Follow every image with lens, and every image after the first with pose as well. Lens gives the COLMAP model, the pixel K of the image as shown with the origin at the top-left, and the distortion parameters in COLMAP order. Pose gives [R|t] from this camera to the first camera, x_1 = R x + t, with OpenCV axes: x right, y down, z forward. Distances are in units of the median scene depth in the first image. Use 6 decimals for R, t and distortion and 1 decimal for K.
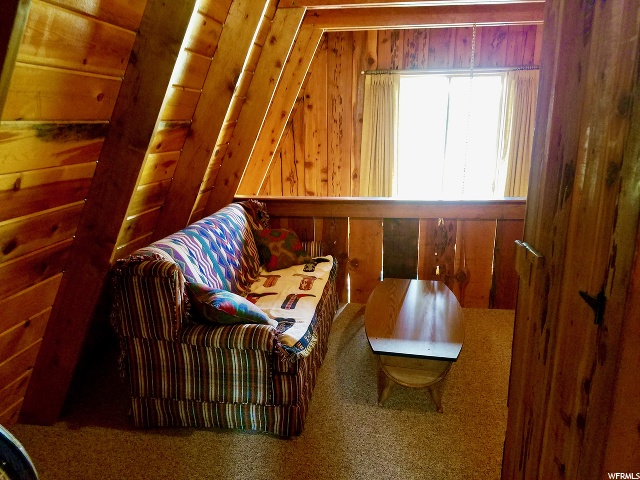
lens RADIAL K [[485.0, 0, 321.3], [0, 485.0, 242.2], [0, 0, 1]] dist [0.132286, -0.120002]
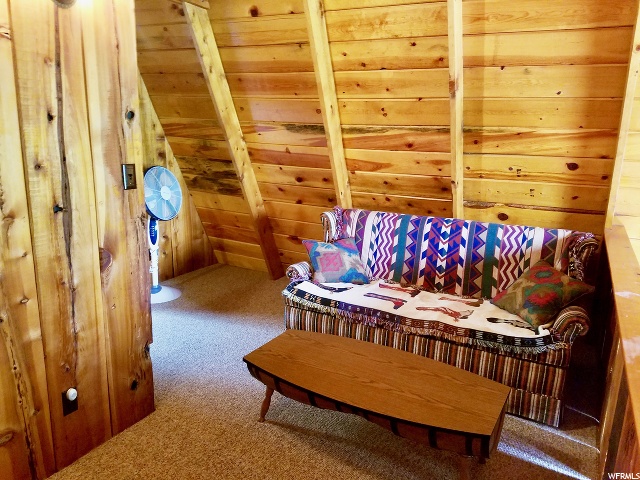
lens RADIAL K [[485.0, 0, 320.5], [0, 485.0, 239.2], [0, 0, 1]] dist [0.132286, -0.120002]
pose [[-0.346368, 0.198305, -0.916900, 0.881740], [-0.248316, 0.923157, 0.293462, -0.254802], [0.904637, 0.329326, -0.270510, 1.092495]]
